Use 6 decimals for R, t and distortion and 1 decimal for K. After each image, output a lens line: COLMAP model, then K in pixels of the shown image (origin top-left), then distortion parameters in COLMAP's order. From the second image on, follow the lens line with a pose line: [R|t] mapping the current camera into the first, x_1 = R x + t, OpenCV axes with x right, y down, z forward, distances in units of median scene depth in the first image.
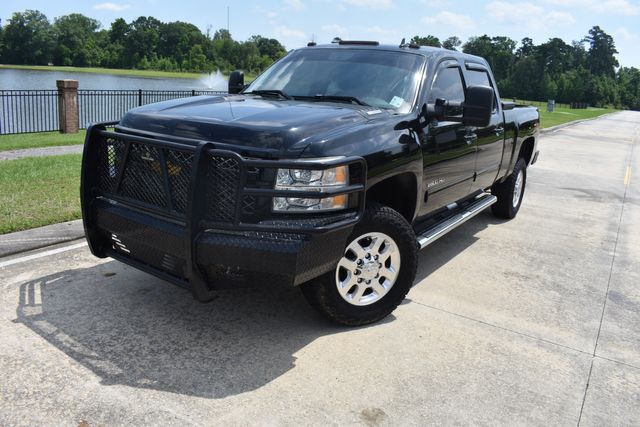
lens RADIAL K [[503.2, 0, 319.4], [0, 503.2, 216.5], [0, 0, 1]] dist [-0.092338, 0.014405]
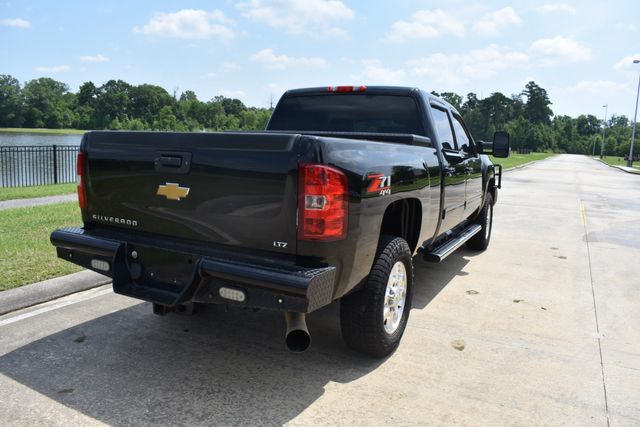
lens RADIAL K [[489.5, 0, 338.3], [0, 489.5, 204.7], [0, 0, 1]] dist [-0.092432, 0.015000]
pose [[0.992468, -0.039773, 0.115865, -0.195285], [0.054006, 0.991009, -0.122410, 0.056517], [-0.109954, 0.127745, 0.985693, -0.235802]]
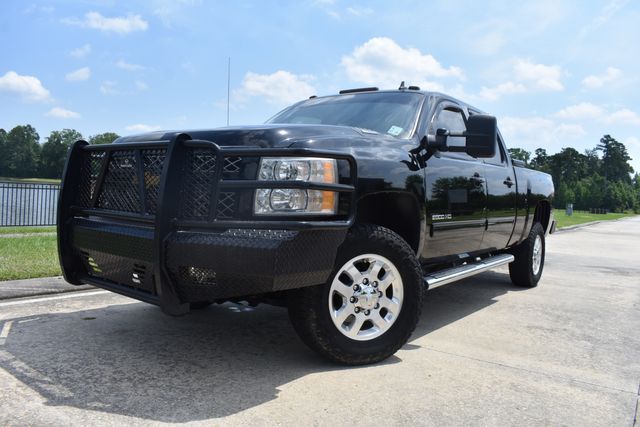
lens RADIAL K [[503.2, 0, 318.3], [0, 503.2, 214.1], [0, 0, 1]] dist [-0.092338, 0.014405]
pose [[0.999038, -0.011488, -0.042314, 0.011201], [0.001649, 0.974224, -0.225578, 0.035362], [0.043815, 0.225291, 0.973306, 0.022212]]
